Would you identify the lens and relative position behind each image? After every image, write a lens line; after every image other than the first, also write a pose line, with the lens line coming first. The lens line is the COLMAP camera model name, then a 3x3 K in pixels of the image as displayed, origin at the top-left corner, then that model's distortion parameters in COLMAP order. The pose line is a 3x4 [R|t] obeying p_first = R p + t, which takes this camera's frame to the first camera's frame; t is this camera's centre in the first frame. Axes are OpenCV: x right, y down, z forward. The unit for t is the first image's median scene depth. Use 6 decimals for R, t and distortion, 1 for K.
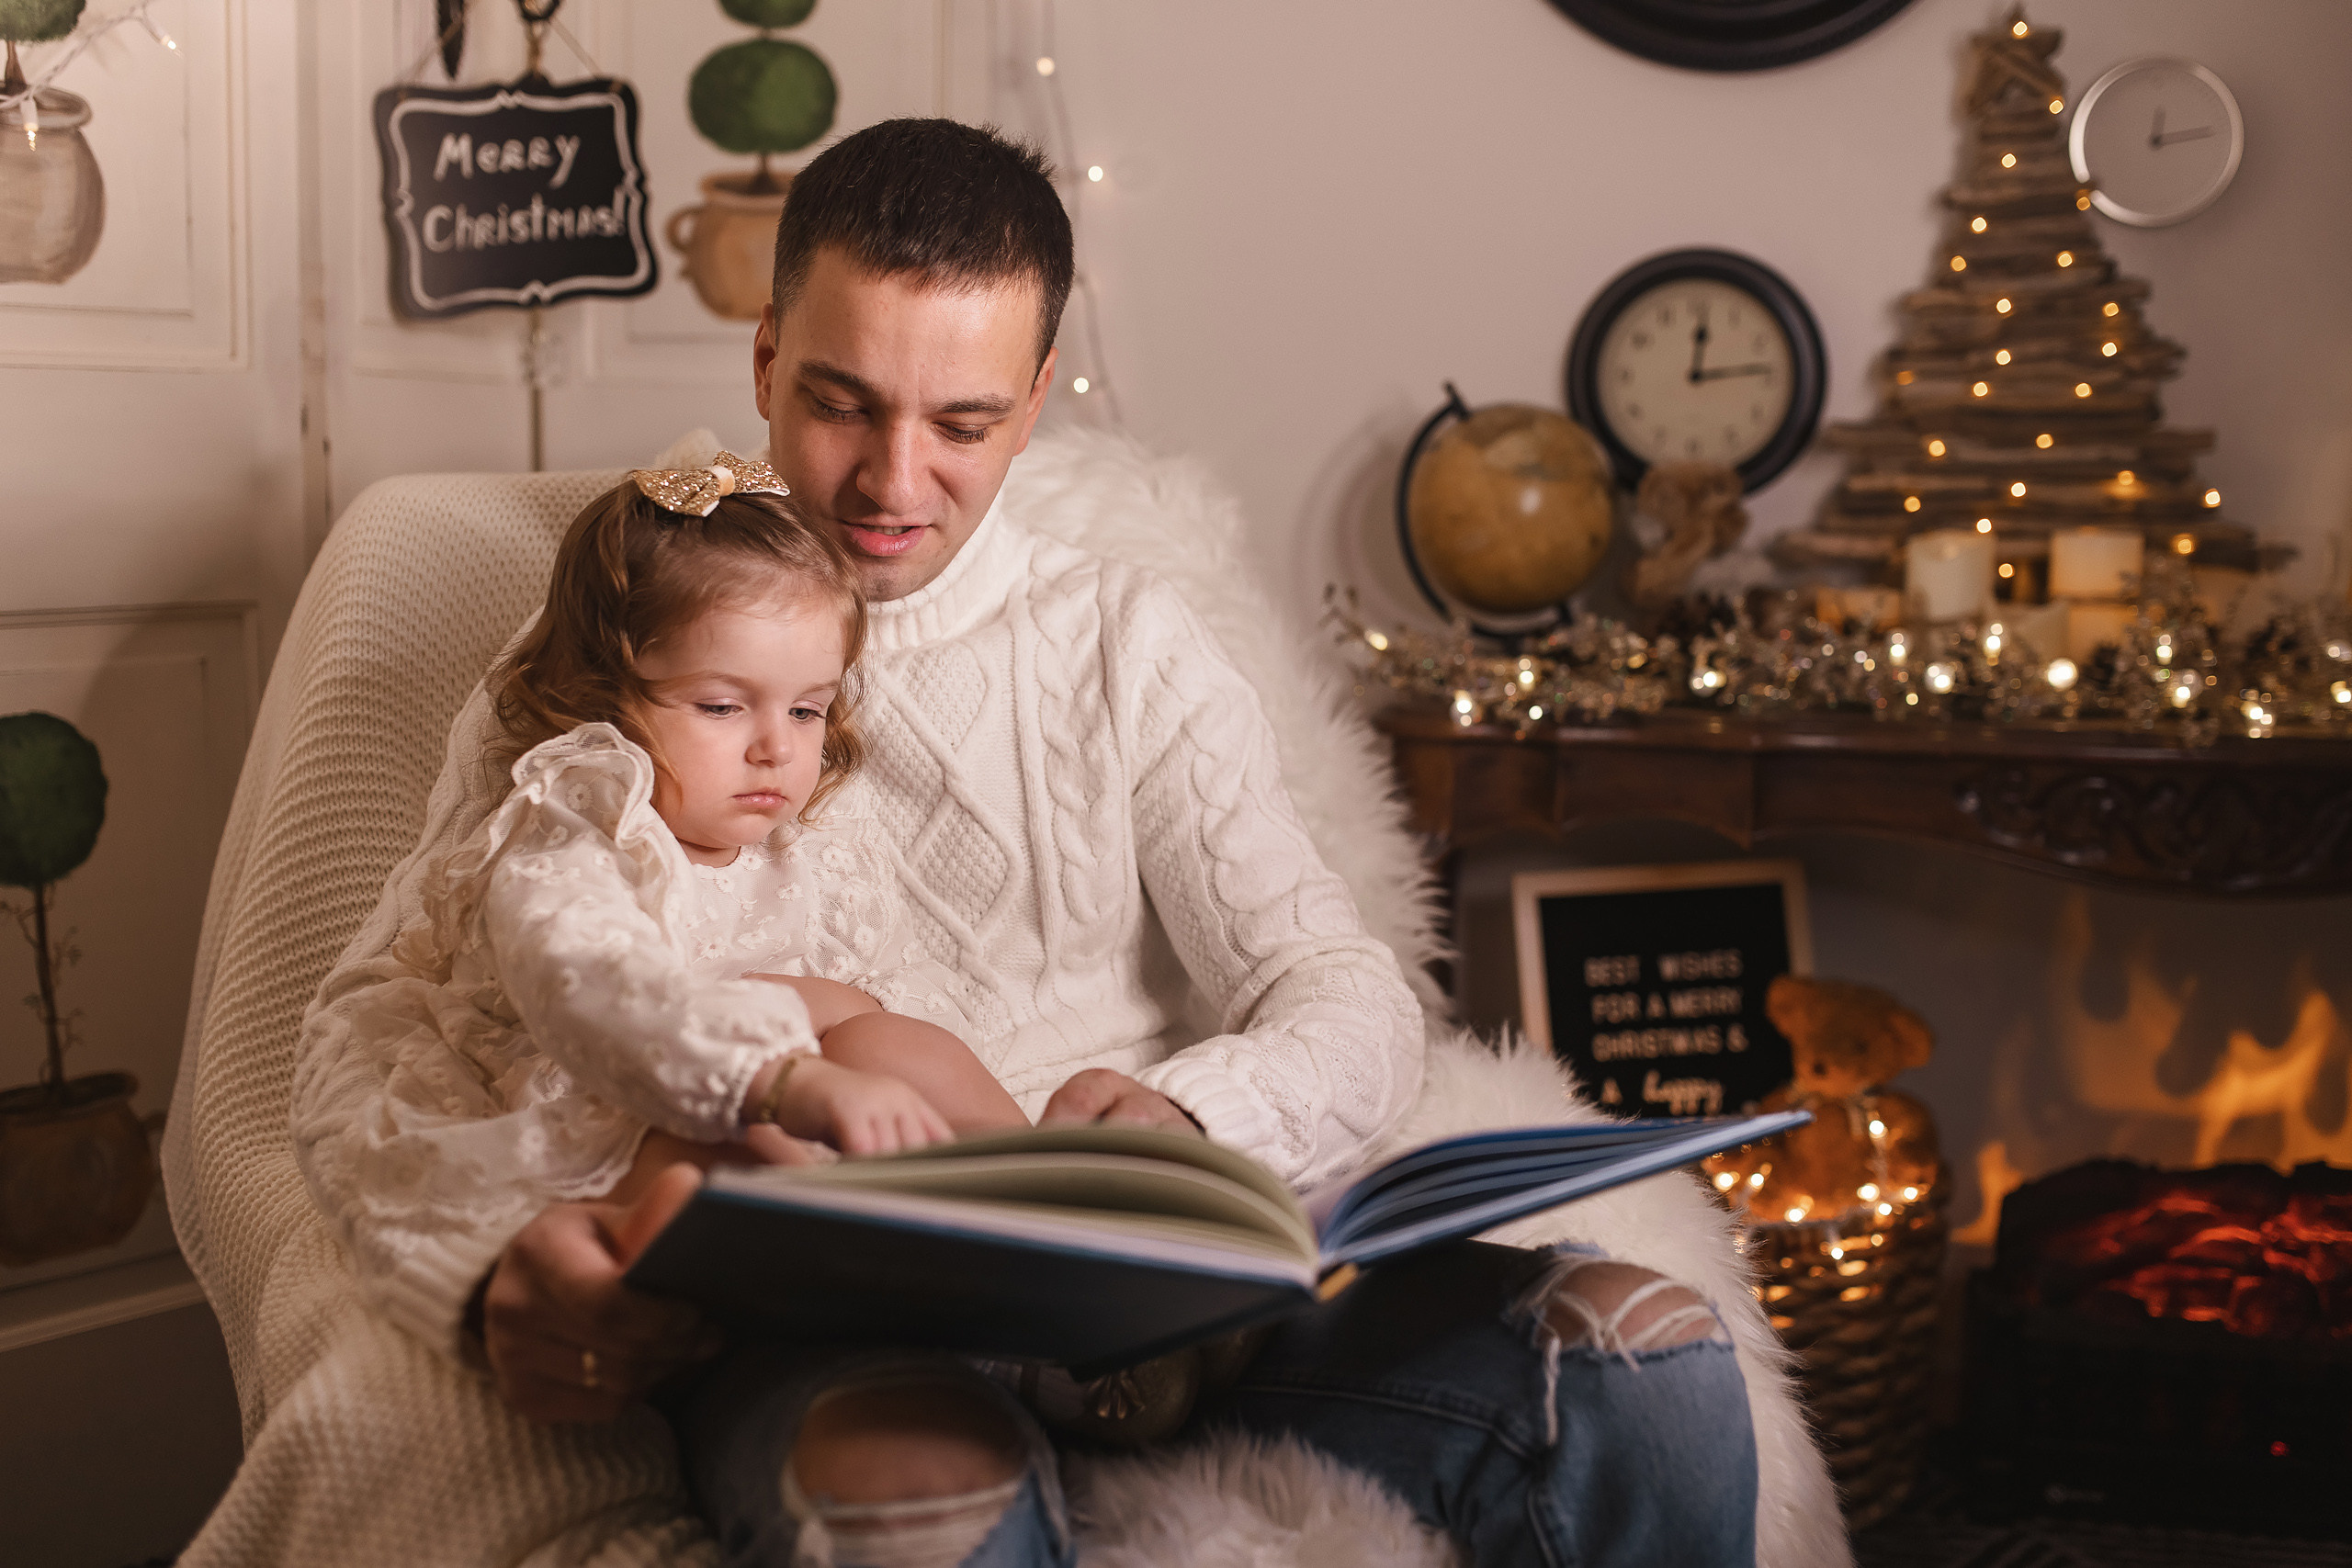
lens RADIAL K [[2458.4, 0, 1177.1], [0, 2458.4, 806.5], [0, 0, 1]] dist [-0.116252, 0.151007]
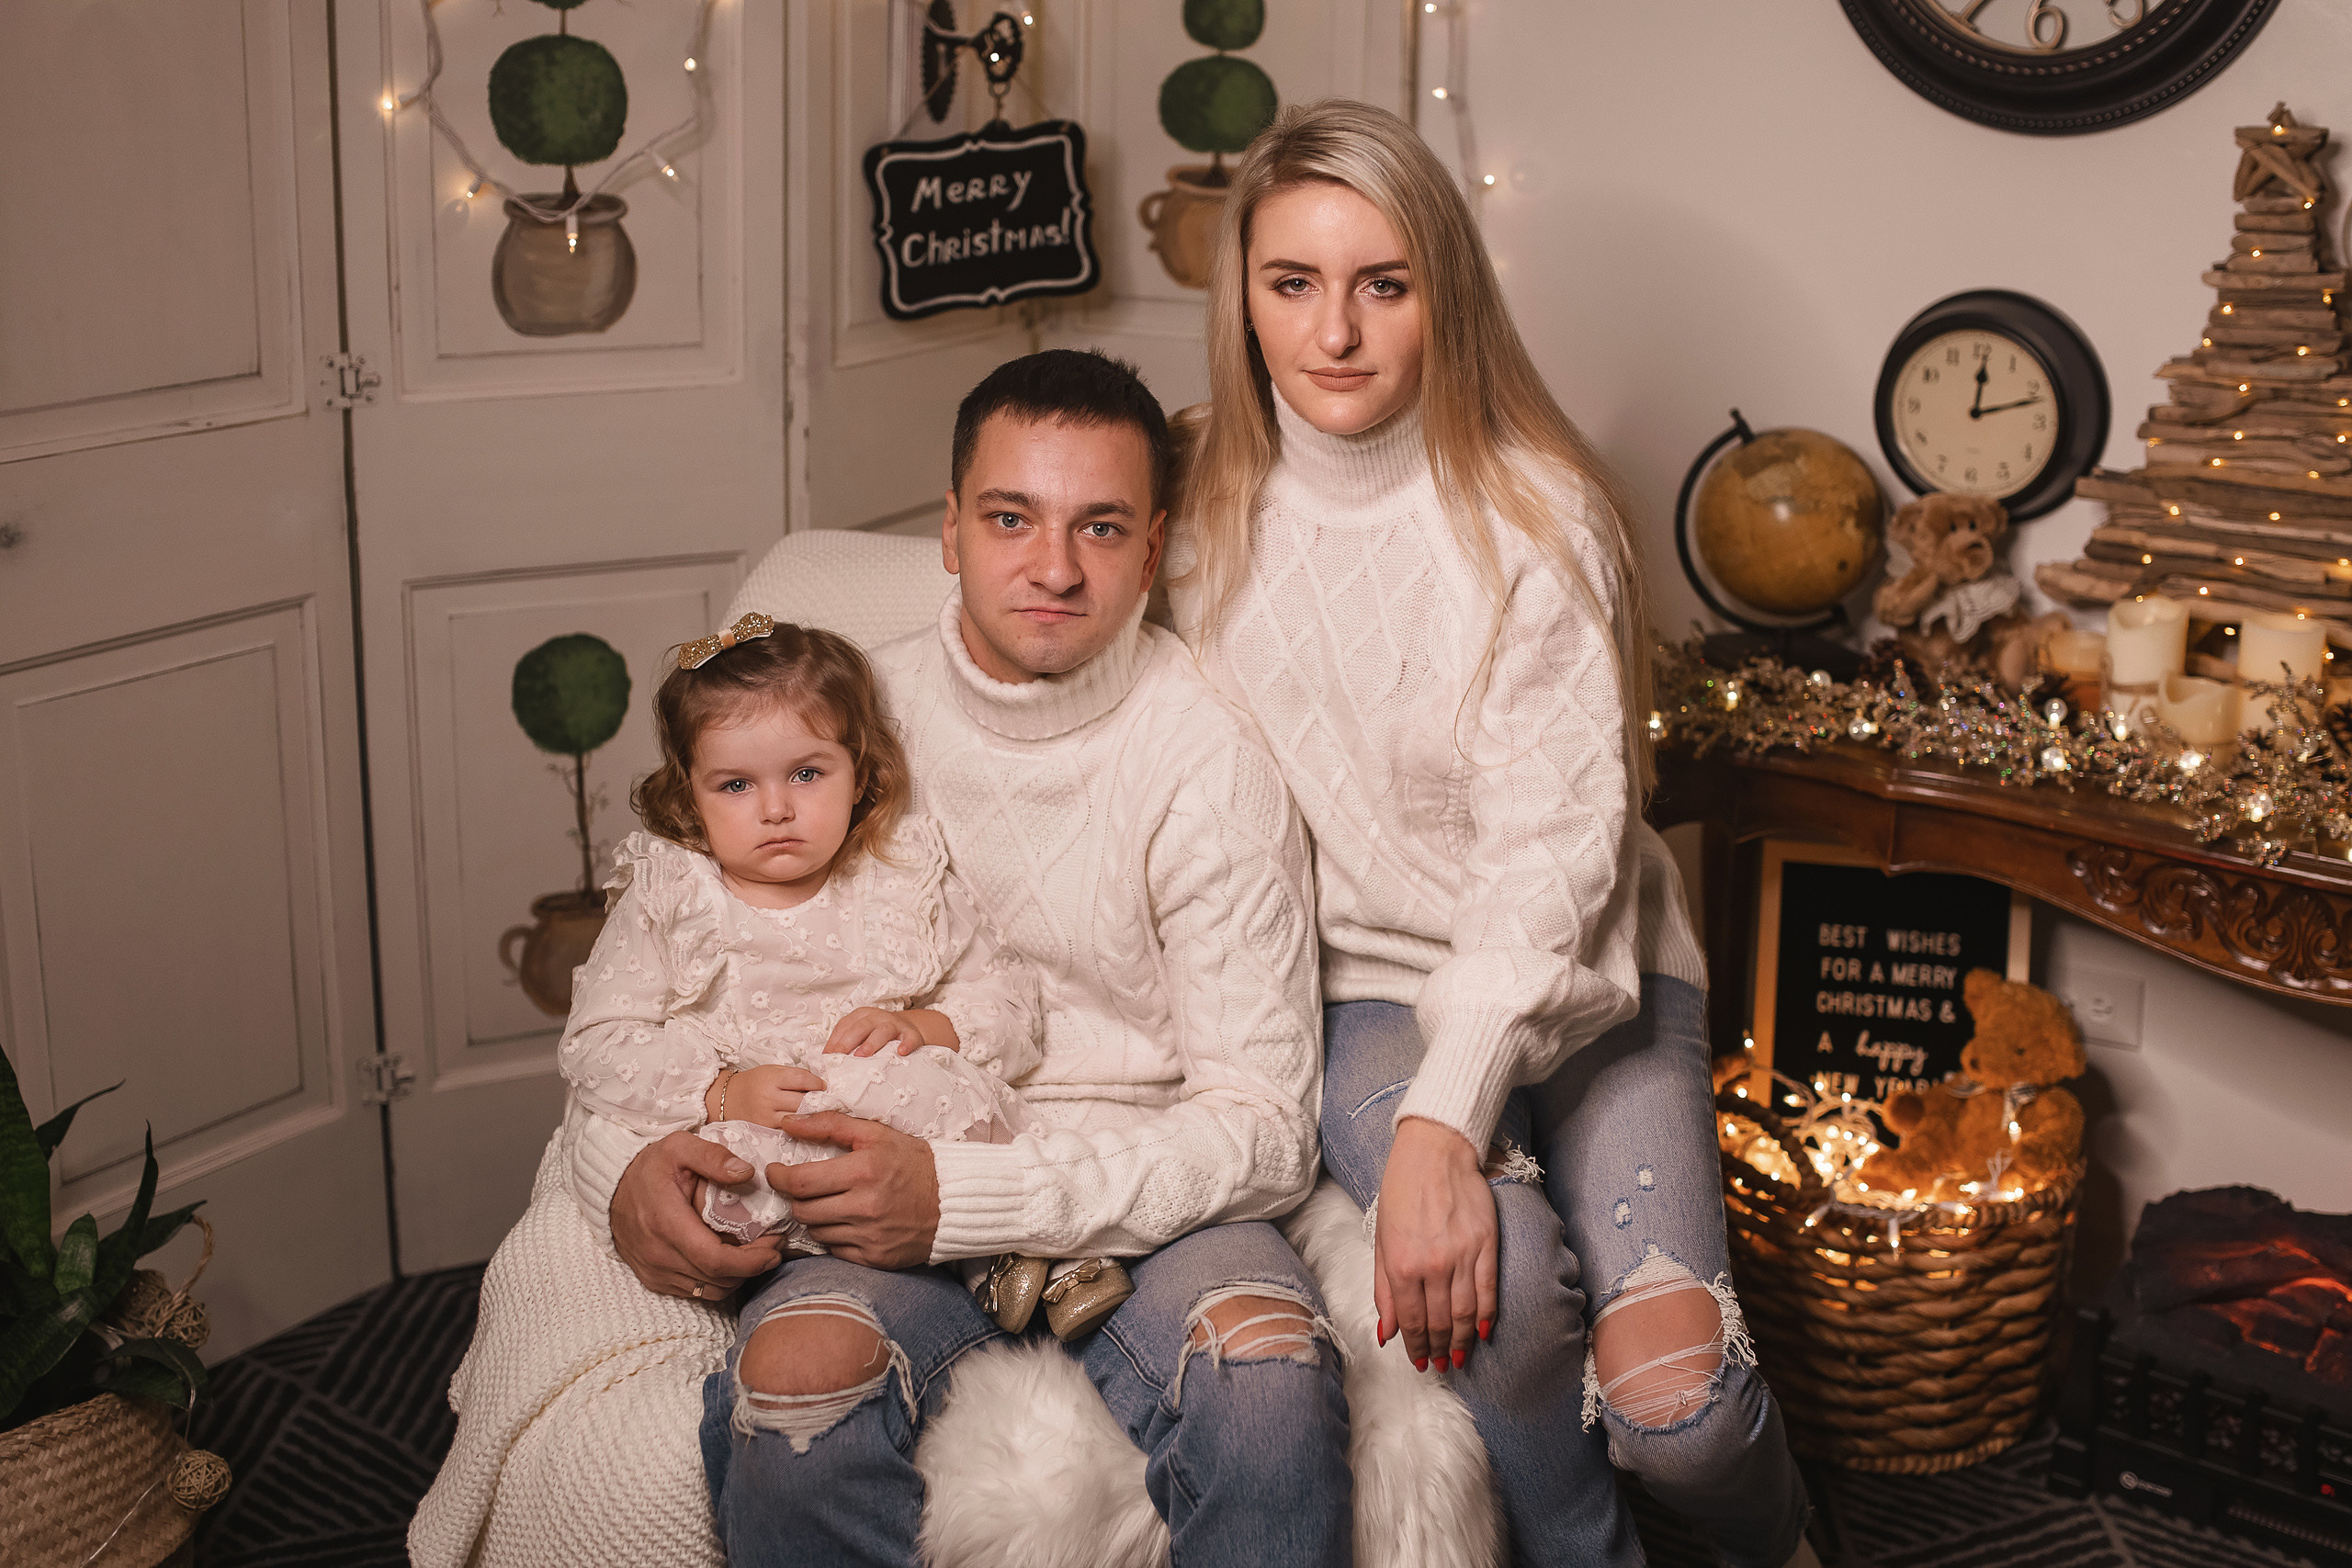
lens RADIAL K [[2598.0, 0, 1243.9], [0, 2598.0, 560.7], [0, 0, 1]] dist [-0.049643, 0.024028]
pose [[0.930862, 0.097157, -0.352217, 0.345429], [-0.069526, 0.993485, 0.090299, -0.205985], [0.358695, -0.059567, 0.931552, -0.214823]]
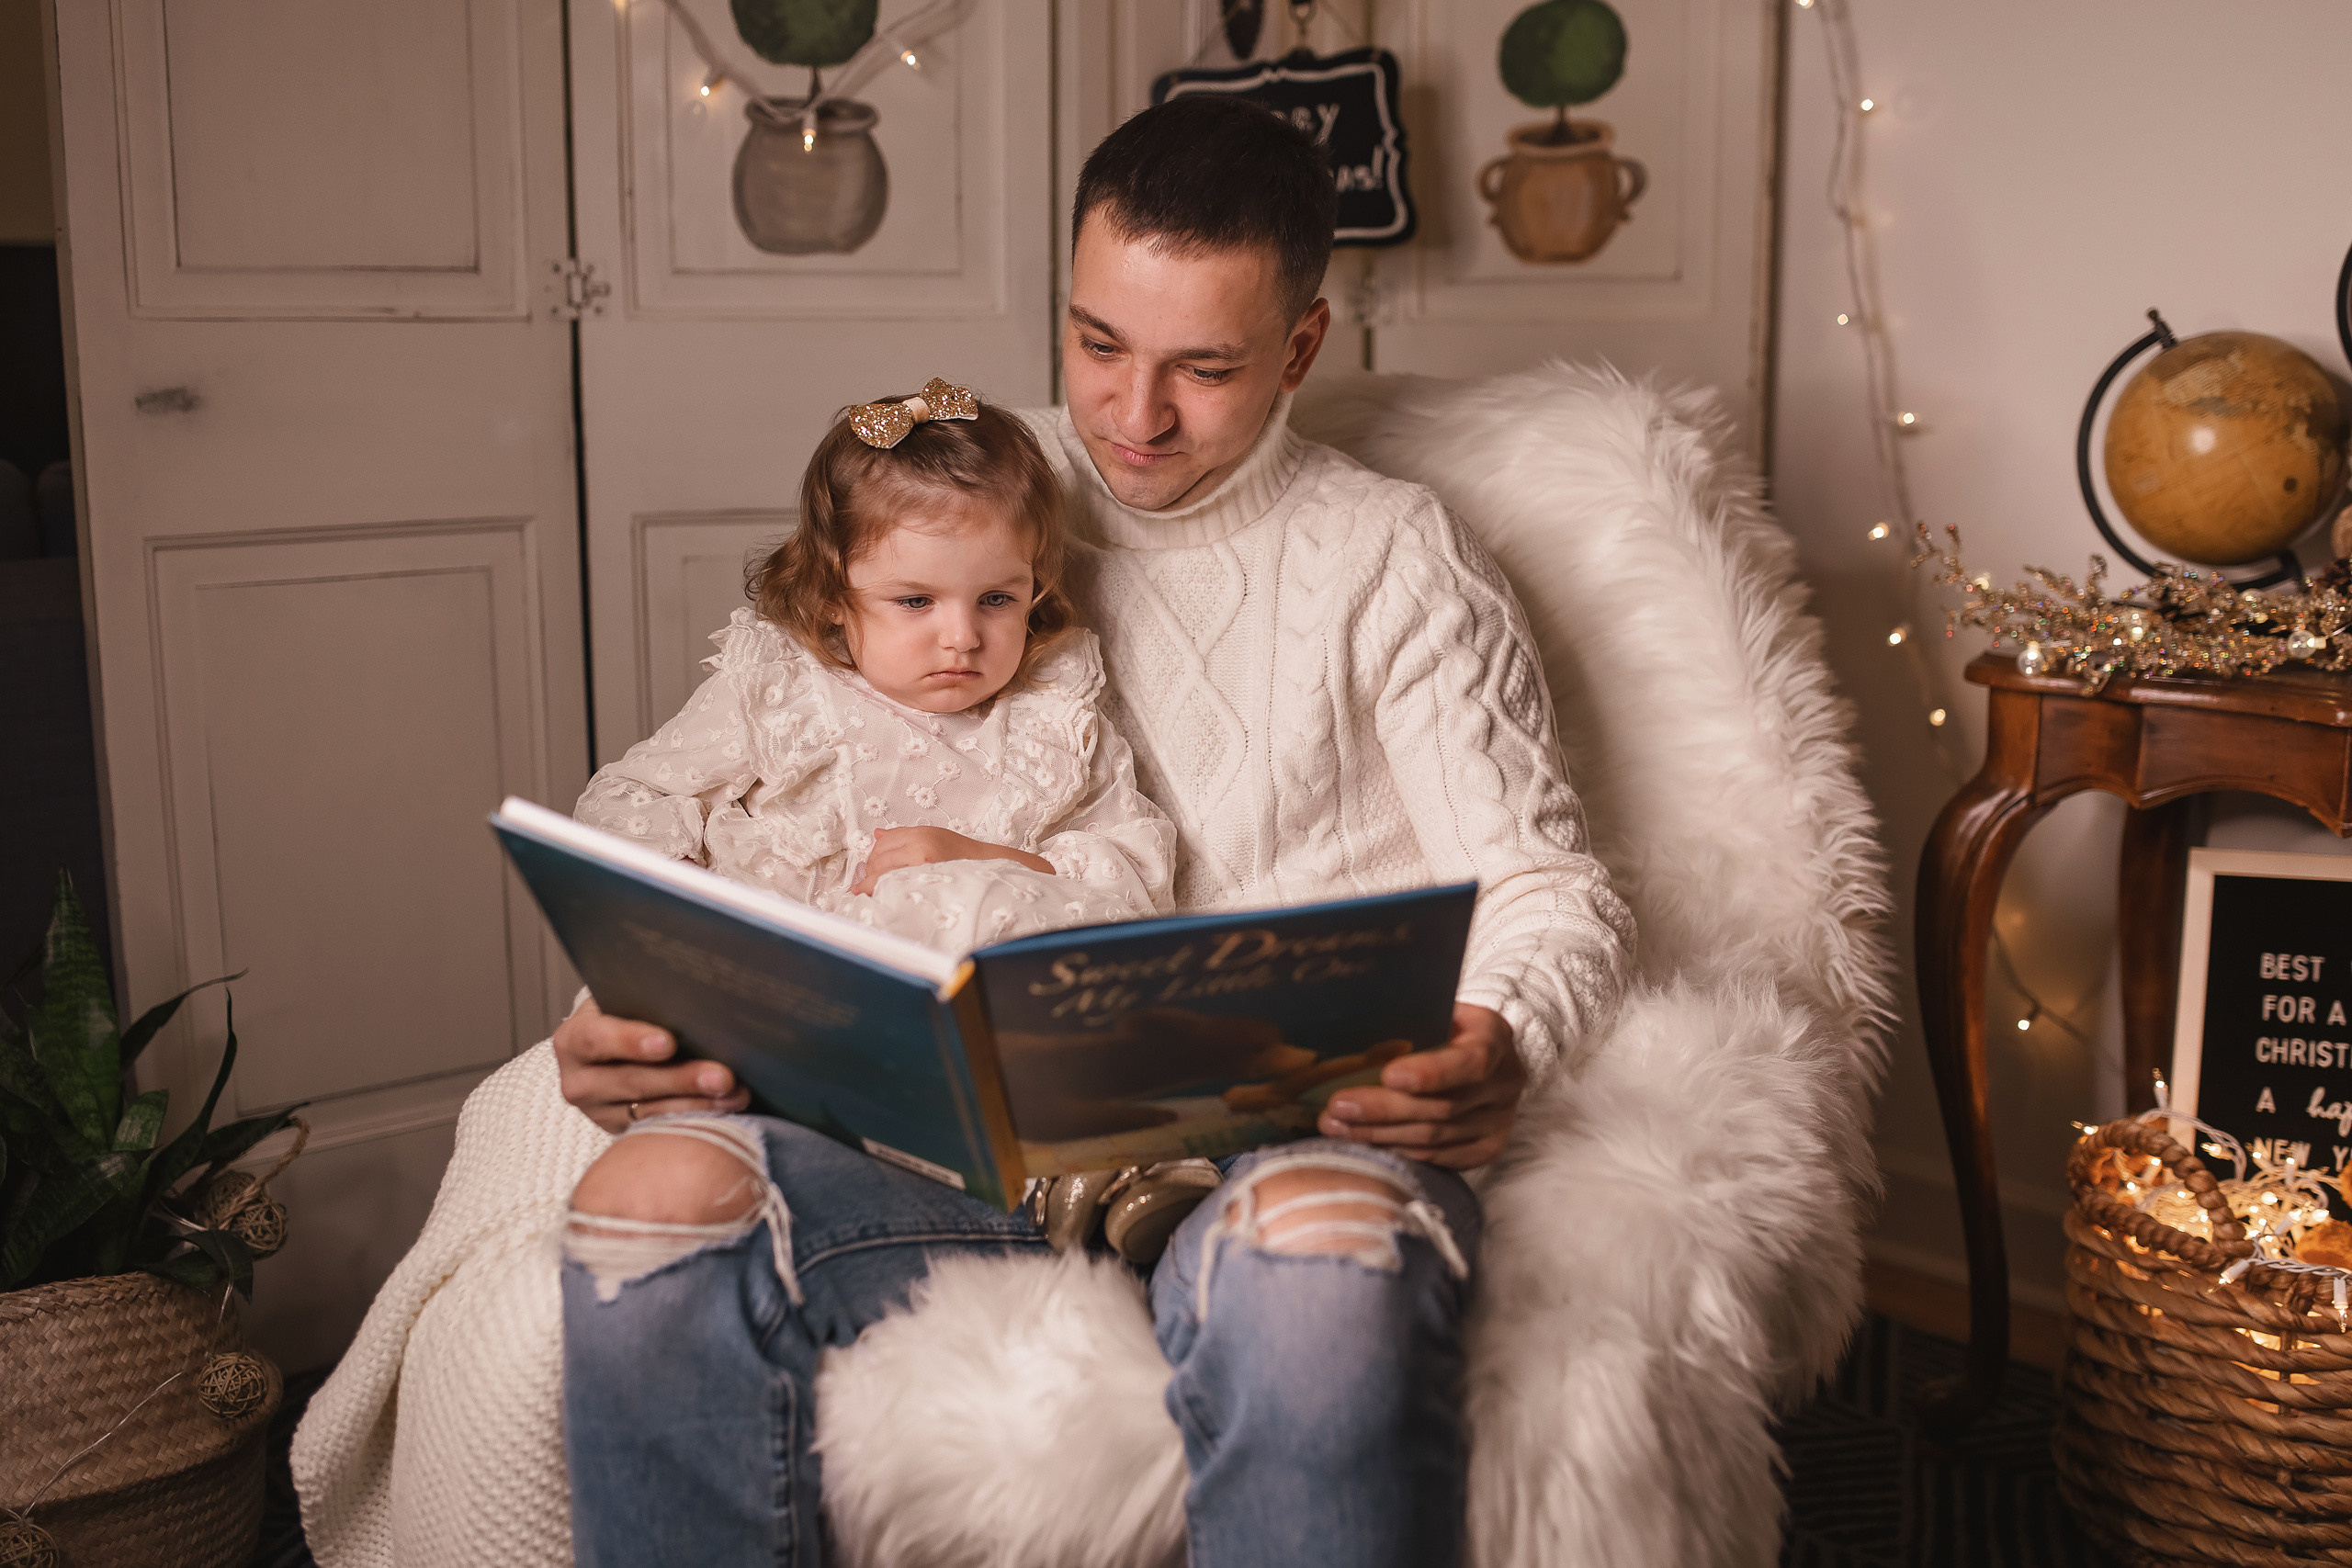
lens RADIAL K [[2356.2, 0, 1194.3], [0, 2356.2, 791.1], [0, 0, 1]] dist [-0.098564, 0.091861]
pose [[0.807011, 0.093914, -0.583021, 0.362845], [-0.078813, 0.995570, 0.051276, -0.009243], [0.585254, 0.004570, 0.810837, 0.084989]]
